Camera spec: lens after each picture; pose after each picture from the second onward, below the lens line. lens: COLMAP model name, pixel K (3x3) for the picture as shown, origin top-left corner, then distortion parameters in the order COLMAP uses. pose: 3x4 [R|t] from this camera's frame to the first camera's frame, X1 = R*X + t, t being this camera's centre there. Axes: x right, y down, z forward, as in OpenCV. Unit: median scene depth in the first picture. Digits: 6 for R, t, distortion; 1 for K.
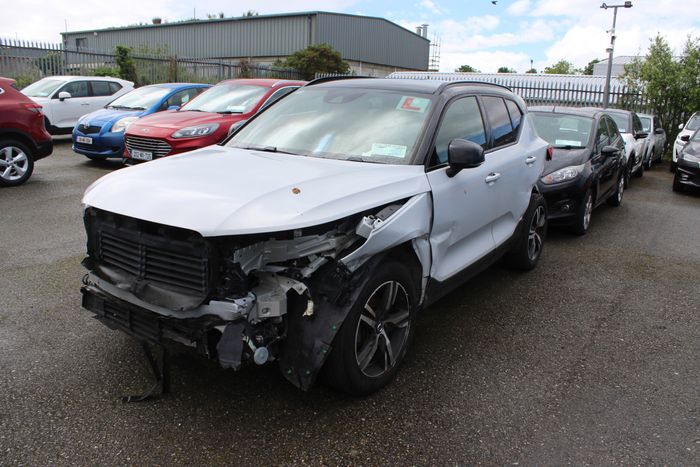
lens RADIAL K [[573.2, 0, 350.0], [0, 573.2, 233.5], [0, 0, 1]] dist [-0.174068, 0.154706]
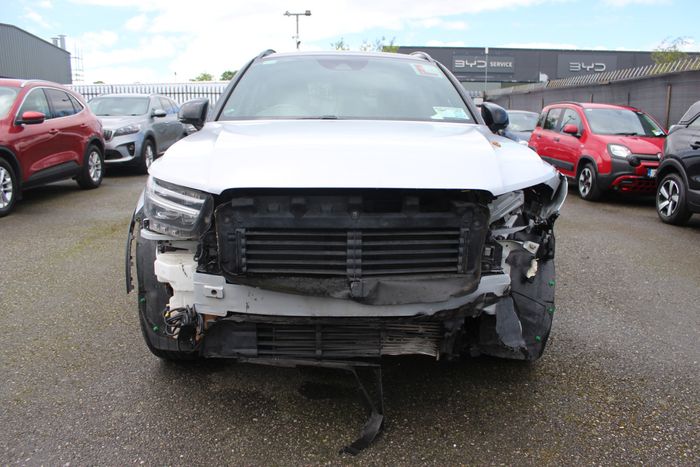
lens RADIAL K [[573.2, 0, 350.0], [0, 573.2, 233.5], [0, 0, 1]] dist [-0.174068, 0.154706]
pose [[0.812544, -0.147488, 0.563932, -0.794754], [0.160937, 0.986618, 0.026148, 0.003526], [-0.560242, 0.069512, 0.825407, 0.395647]]
